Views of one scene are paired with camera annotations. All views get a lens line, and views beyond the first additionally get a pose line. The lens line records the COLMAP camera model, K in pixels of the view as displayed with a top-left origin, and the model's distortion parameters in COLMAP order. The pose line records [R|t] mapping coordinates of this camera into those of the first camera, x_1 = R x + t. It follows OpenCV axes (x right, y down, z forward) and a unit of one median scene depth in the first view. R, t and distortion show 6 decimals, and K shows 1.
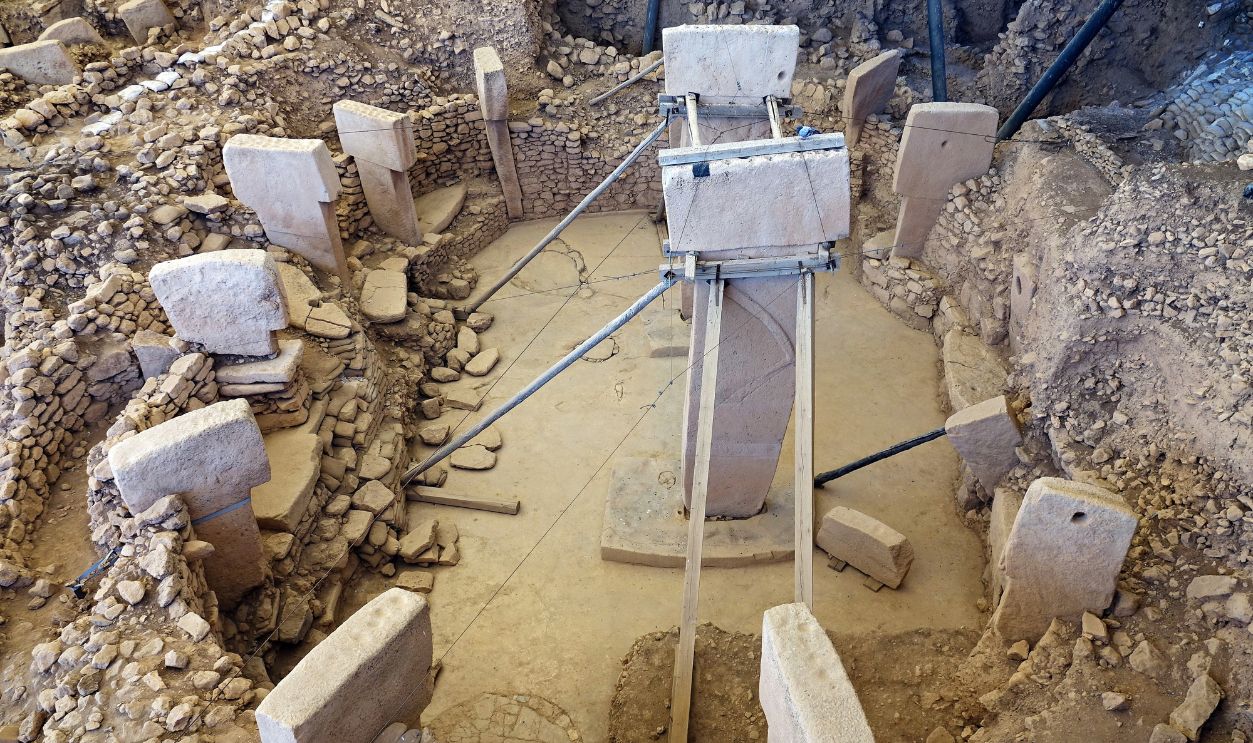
lens RADIAL K [[1010.0, 0, 624.9], [0, 1010.0, 428.6], [0, 0, 1]] dist [-0.064880, 0.104485]
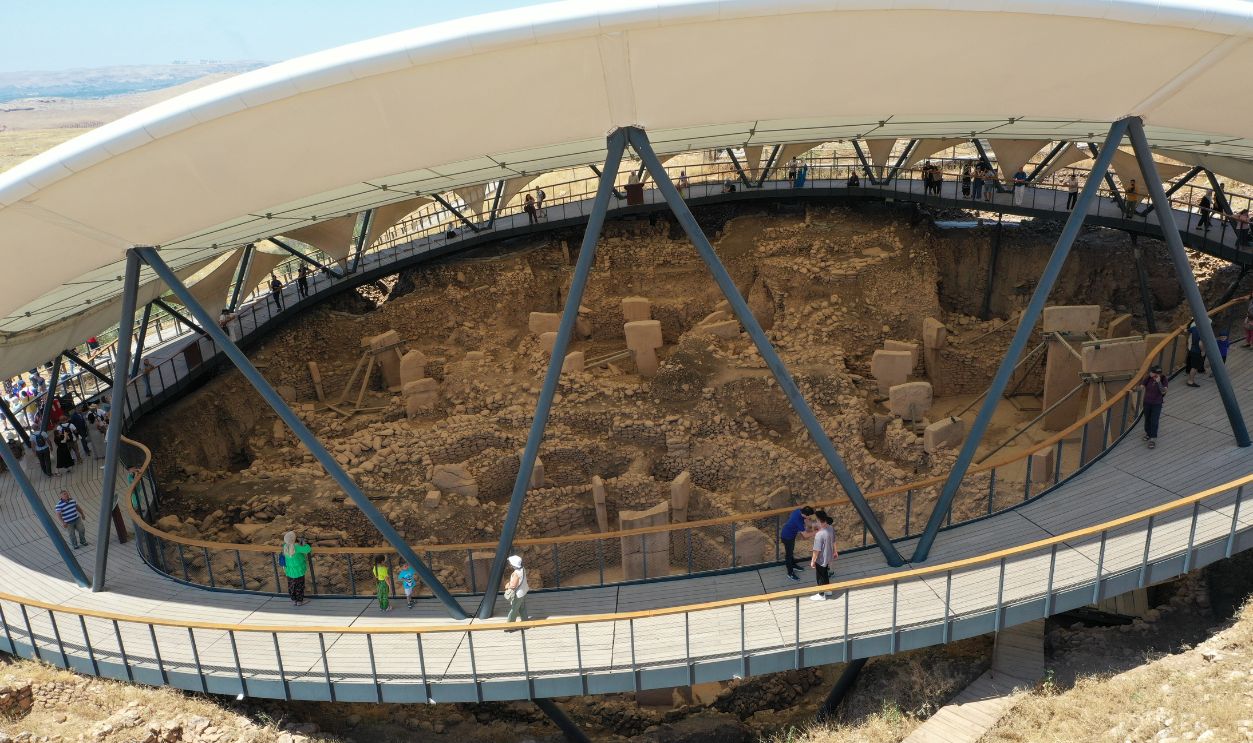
lens RADIAL K [[1010.0, 0, 624.9], [0, 1010.0, 428.6], [0, 0, 1]] dist [-0.064880, 0.104485]
pose [[0.990949, -0.013301, -0.133577, -0.488971], [-0.022053, 0.965428, -0.259734, 0.424123], [0.132414, 0.260329, 0.956397, -1.089032]]
